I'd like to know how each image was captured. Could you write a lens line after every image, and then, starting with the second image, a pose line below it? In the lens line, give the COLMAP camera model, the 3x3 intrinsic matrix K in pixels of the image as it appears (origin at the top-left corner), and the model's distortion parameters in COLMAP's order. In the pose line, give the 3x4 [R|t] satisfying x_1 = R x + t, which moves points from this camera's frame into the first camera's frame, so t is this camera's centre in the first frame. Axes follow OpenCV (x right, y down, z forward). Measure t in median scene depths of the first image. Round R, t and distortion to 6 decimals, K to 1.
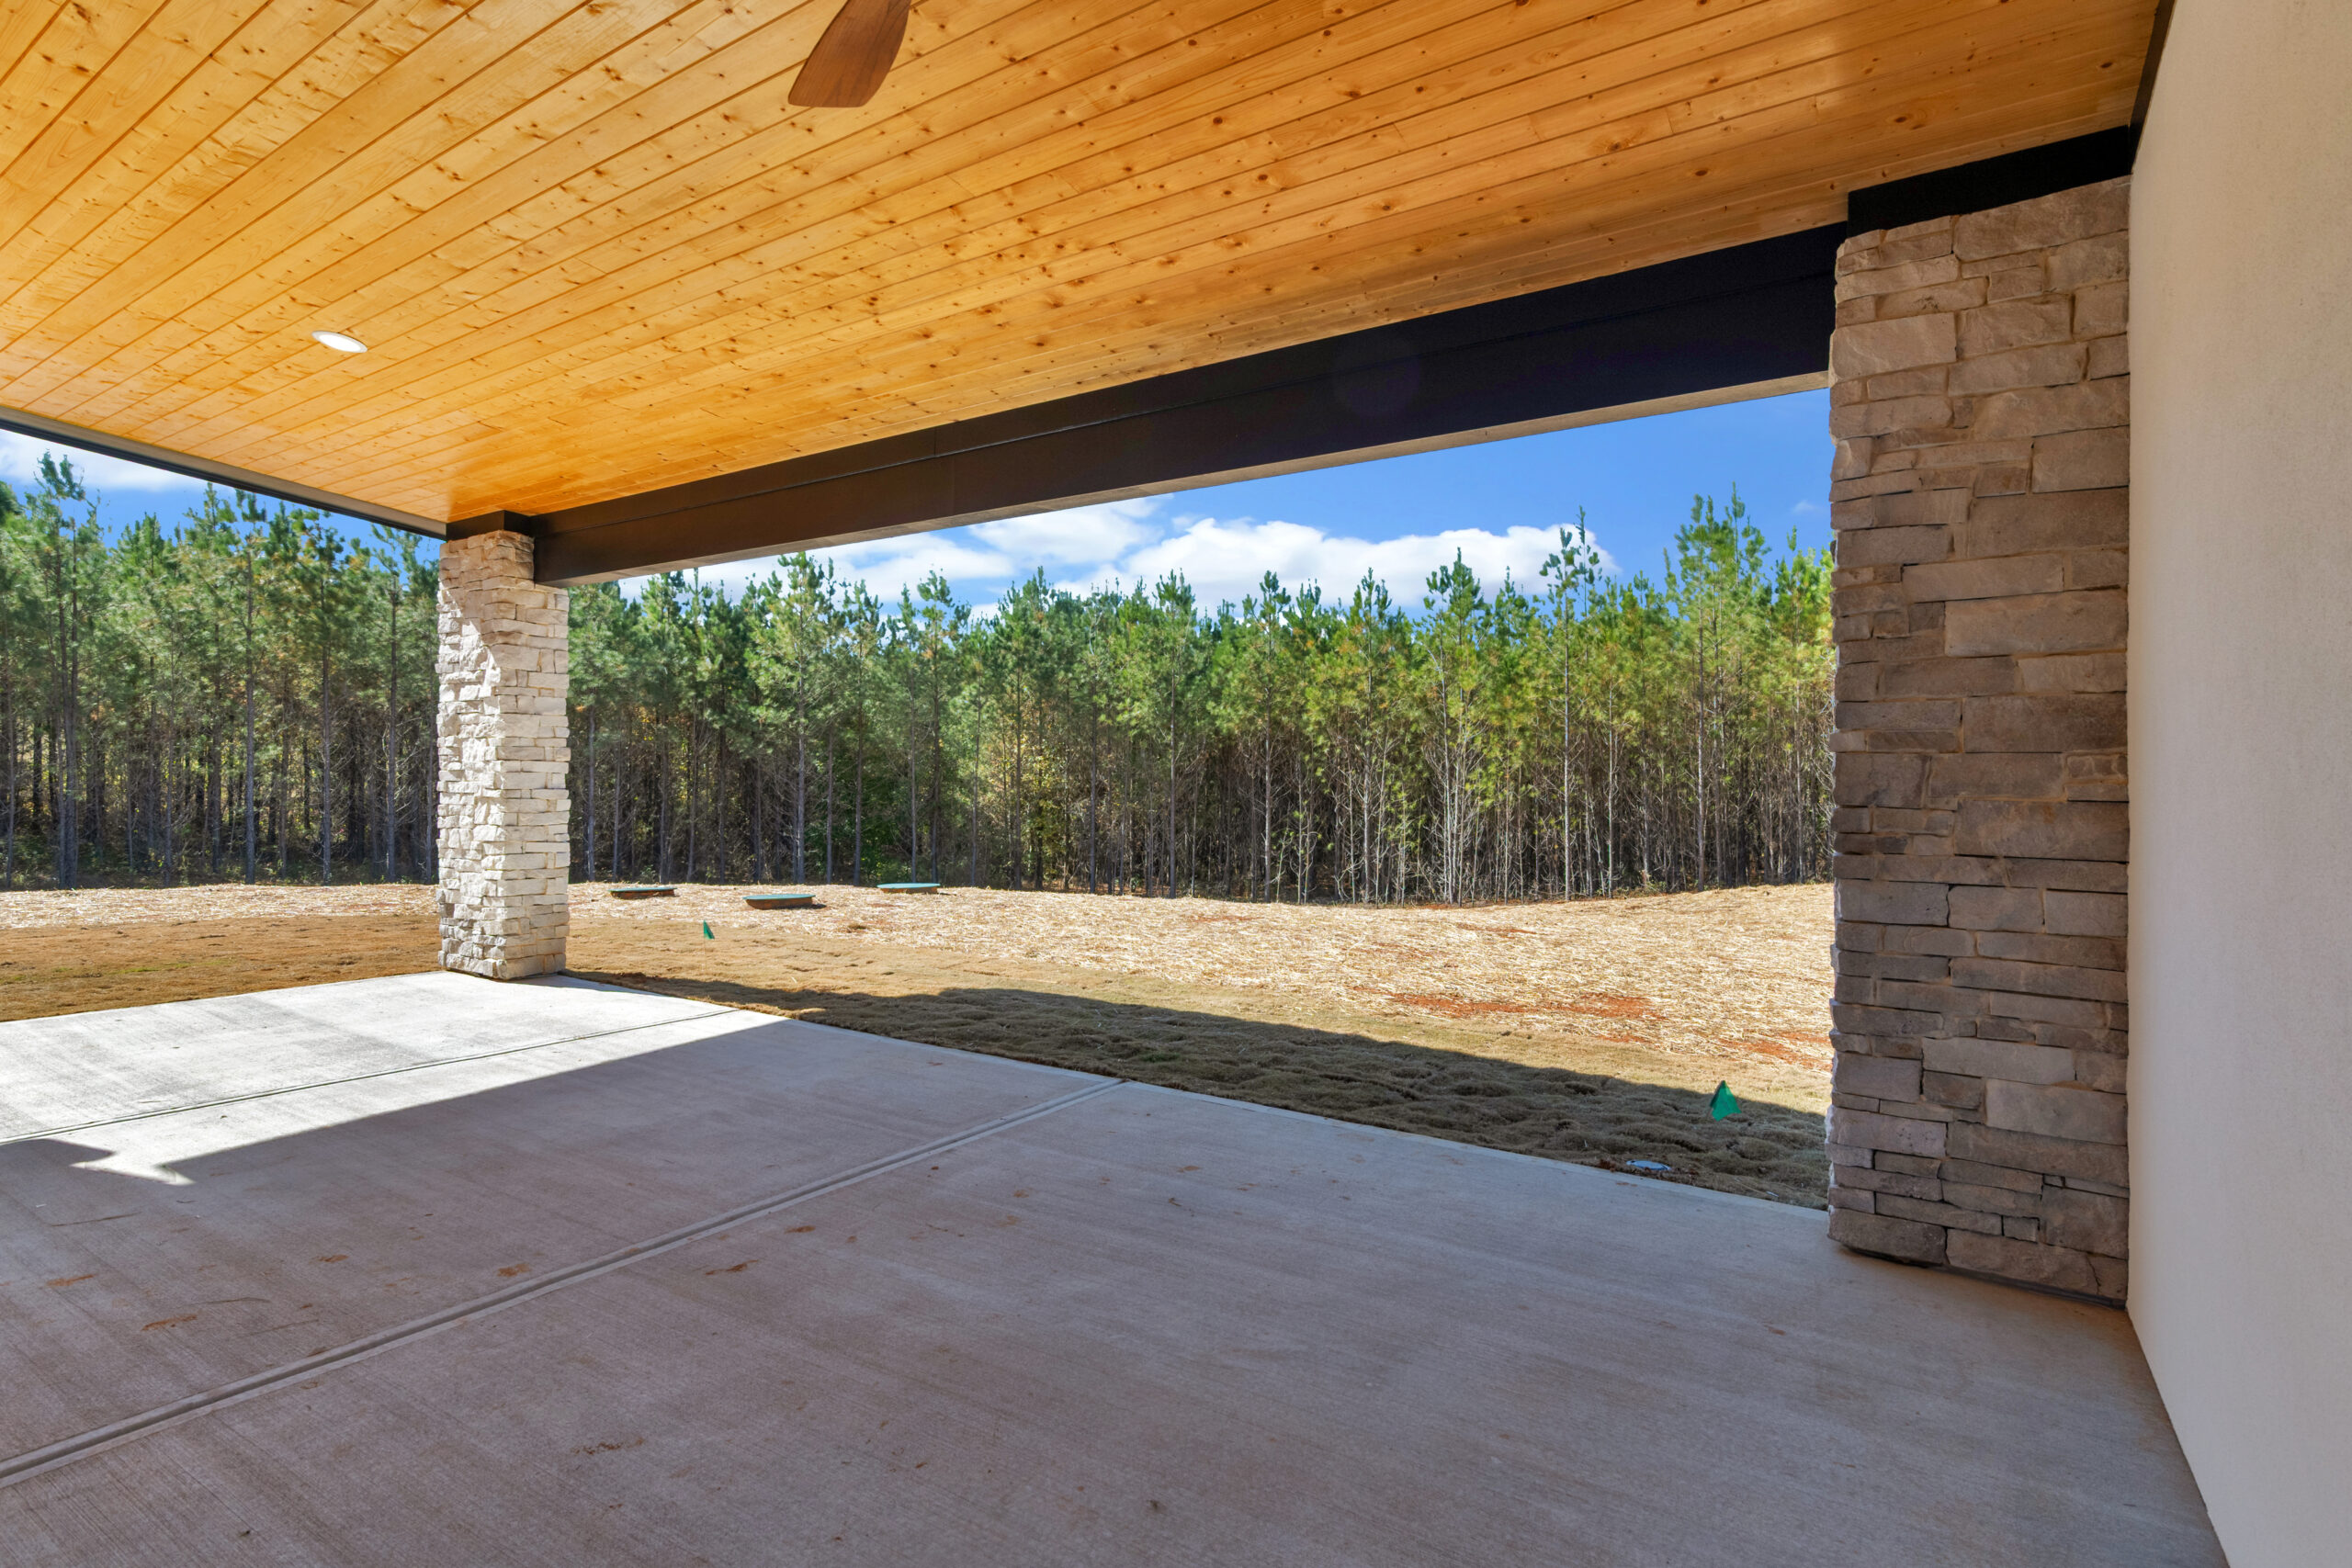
lens RADIAL K [[1025.7, 0, 1163.1], [0, 1025.7, 781.0], [0, 0, 1]] dist [0.011394, -0.000056]
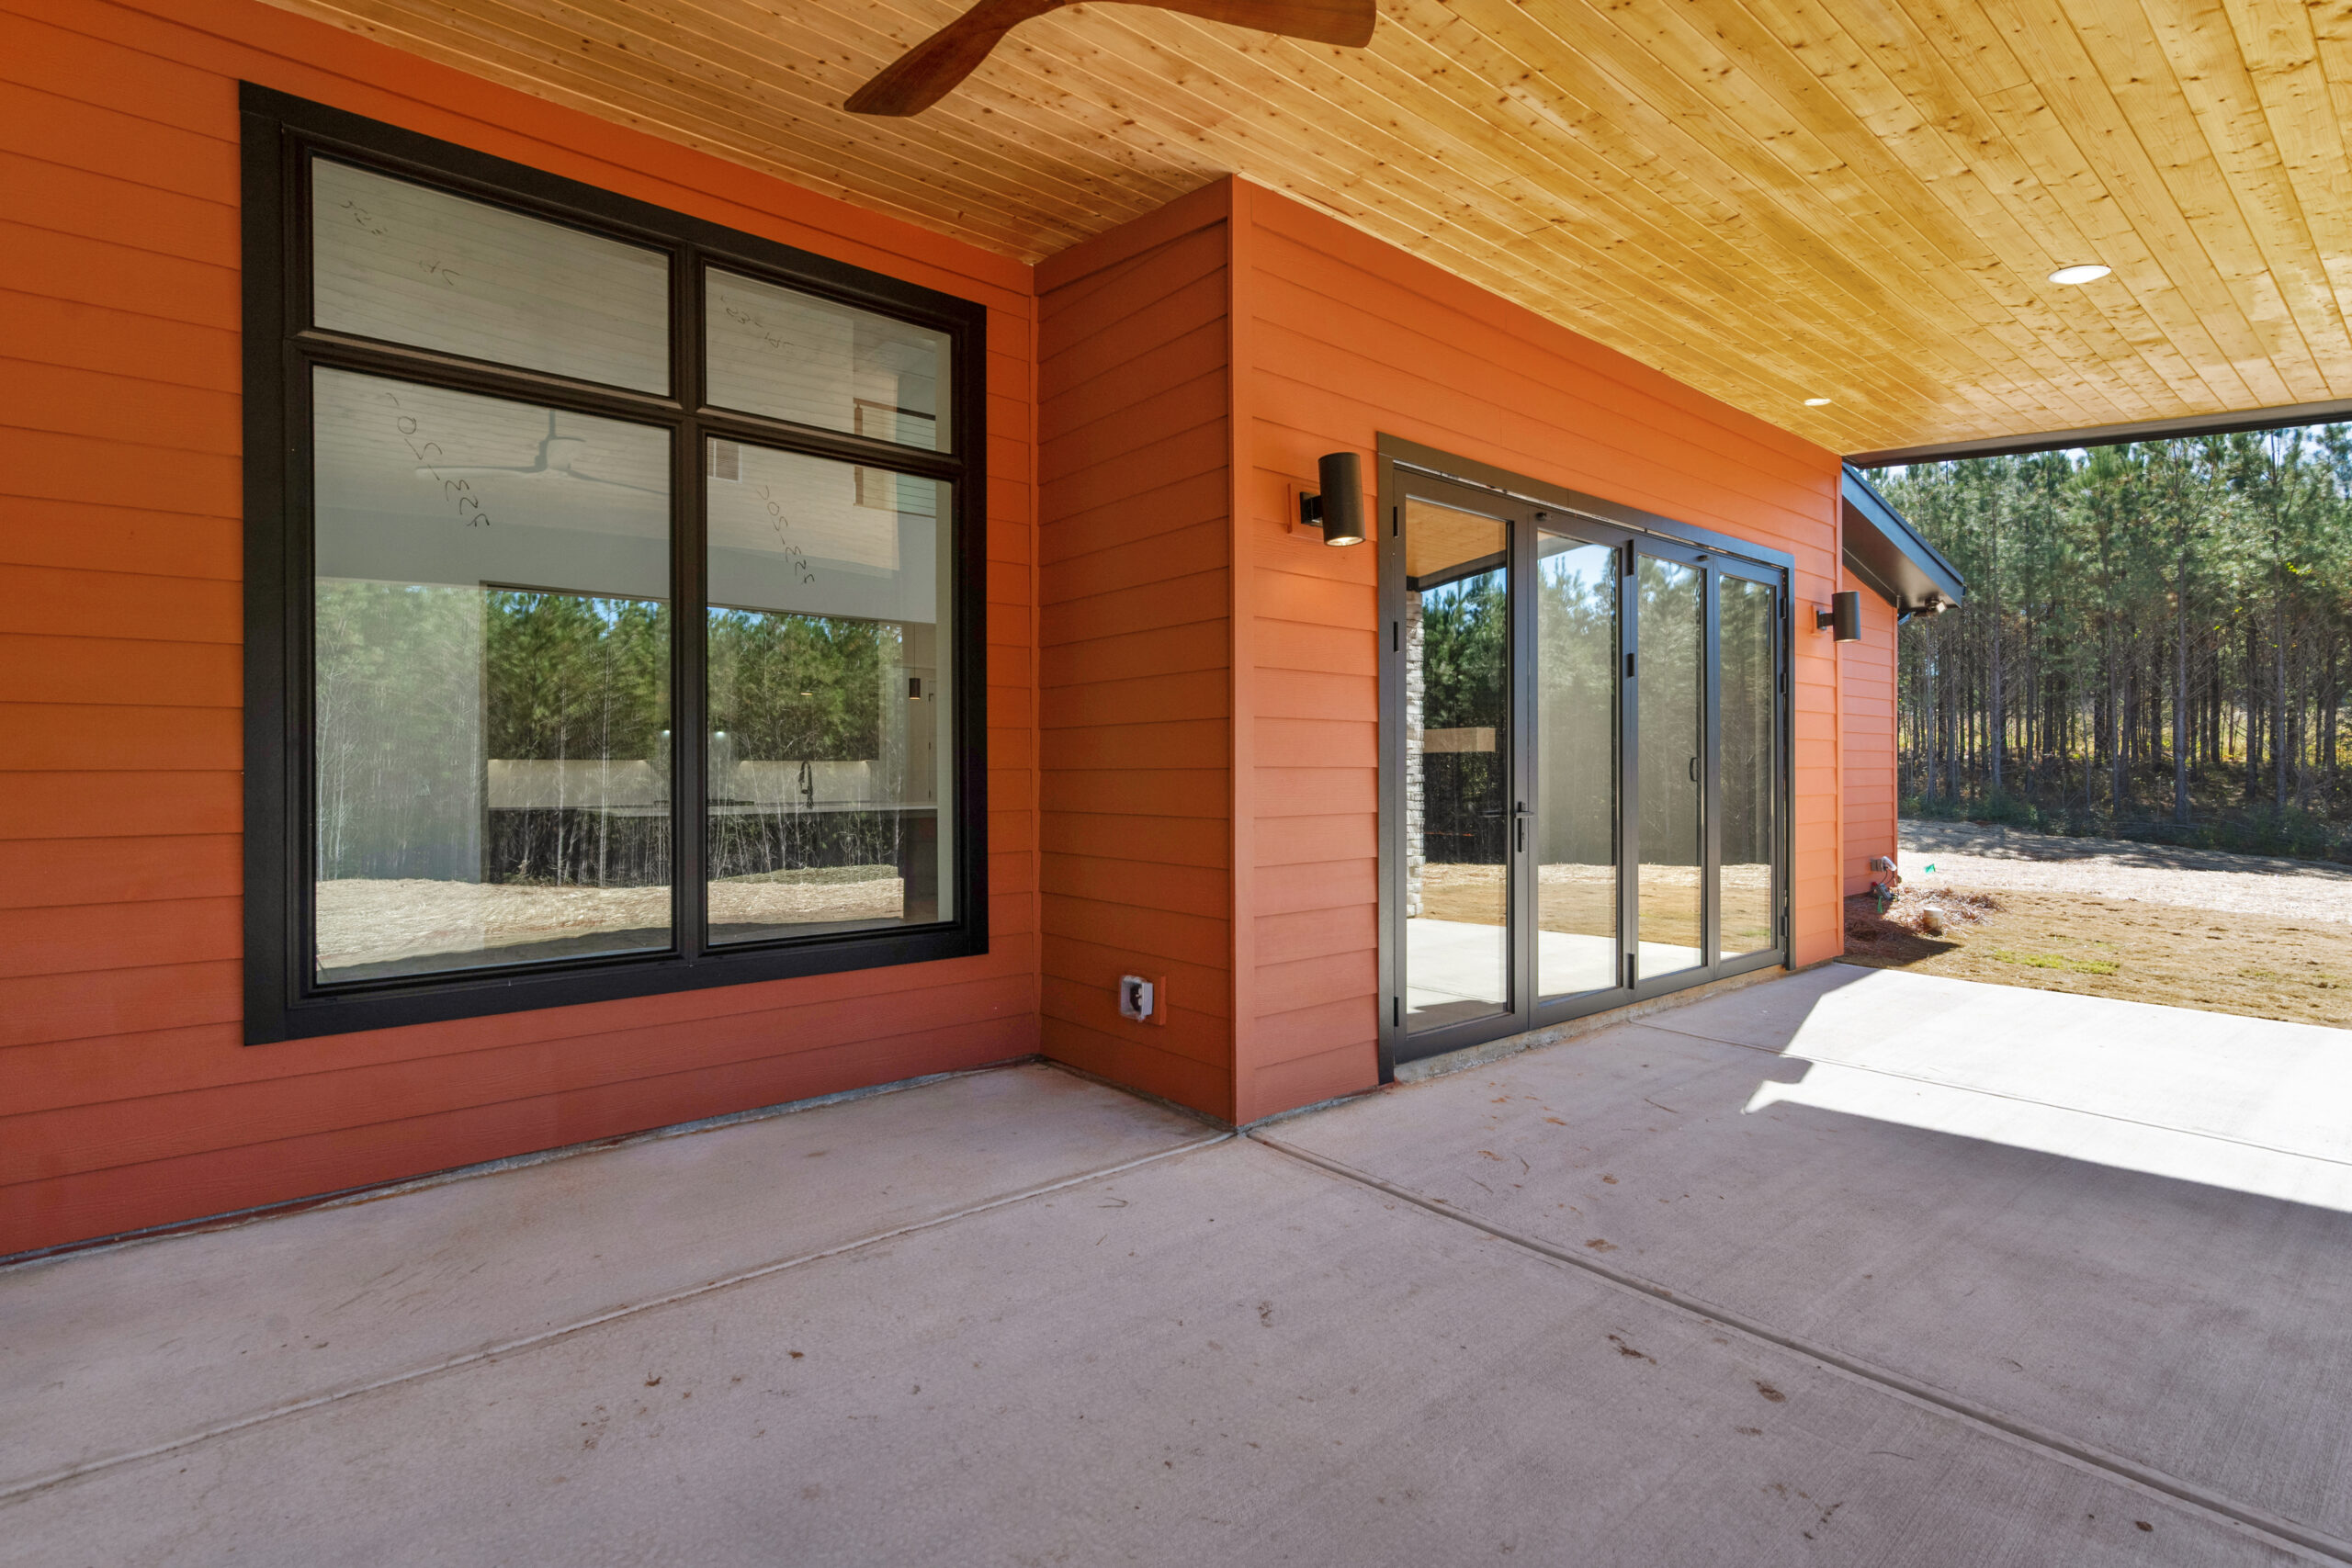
lens RADIAL K [[1085.6, 0, 1178.1], [0, 1085.6, 779.4], [0, 0, 1]] dist [0.001647, -0.001989]
pose [[-0.232052, 0.003347, -0.972698, 0.434733], [0.003929, 0.999989, 0.002503, 0.002331], [0.972695, -0.003241, -0.232063, 0.695565]]
